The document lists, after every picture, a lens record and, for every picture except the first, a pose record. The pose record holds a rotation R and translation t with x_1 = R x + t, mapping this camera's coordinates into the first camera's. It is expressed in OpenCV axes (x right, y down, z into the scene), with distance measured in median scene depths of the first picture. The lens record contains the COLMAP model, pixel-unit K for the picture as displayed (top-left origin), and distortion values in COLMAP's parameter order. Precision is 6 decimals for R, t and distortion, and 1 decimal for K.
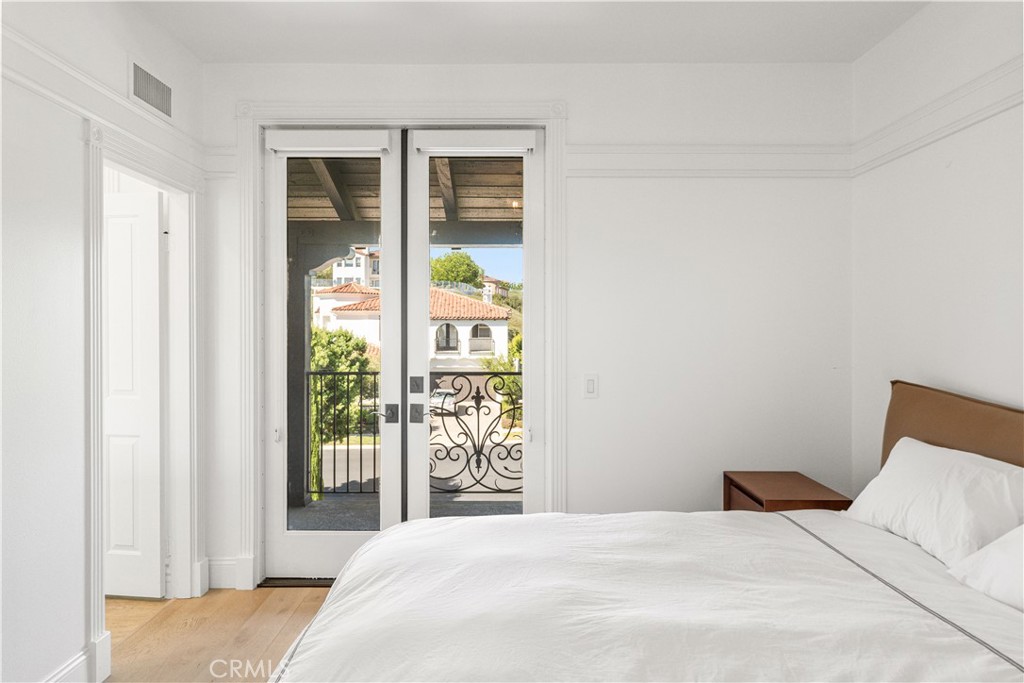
lens RADIAL K [[640.6, 0, 513.1], [0, 640.6, 336.1], [0, 0, 1]] dist [0.004205, 0.004143]
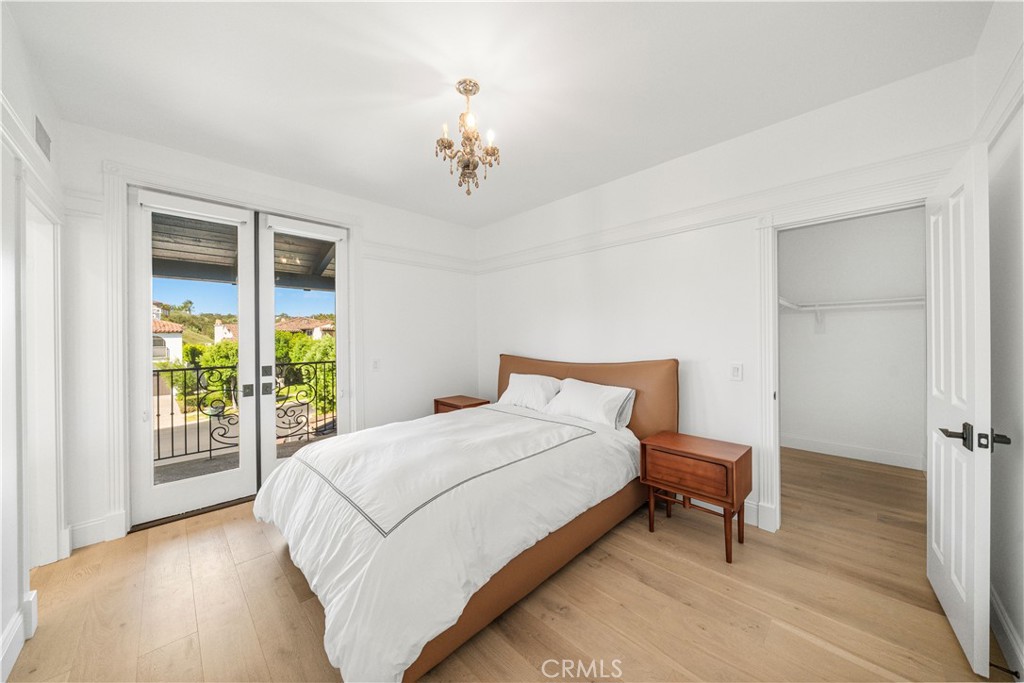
lens RADIAL K [[351.2, 0, 509.3], [0, 351.2, 340.6], [0, 0, 1]] dist [0.000305, -0.000032]
pose [[0.712994, -0.013994, 0.701030, -0.338763], [0.017400, 0.999846, 0.002263, 0.007838], [-0.700954, 0.010585, 0.713128, -0.063126]]
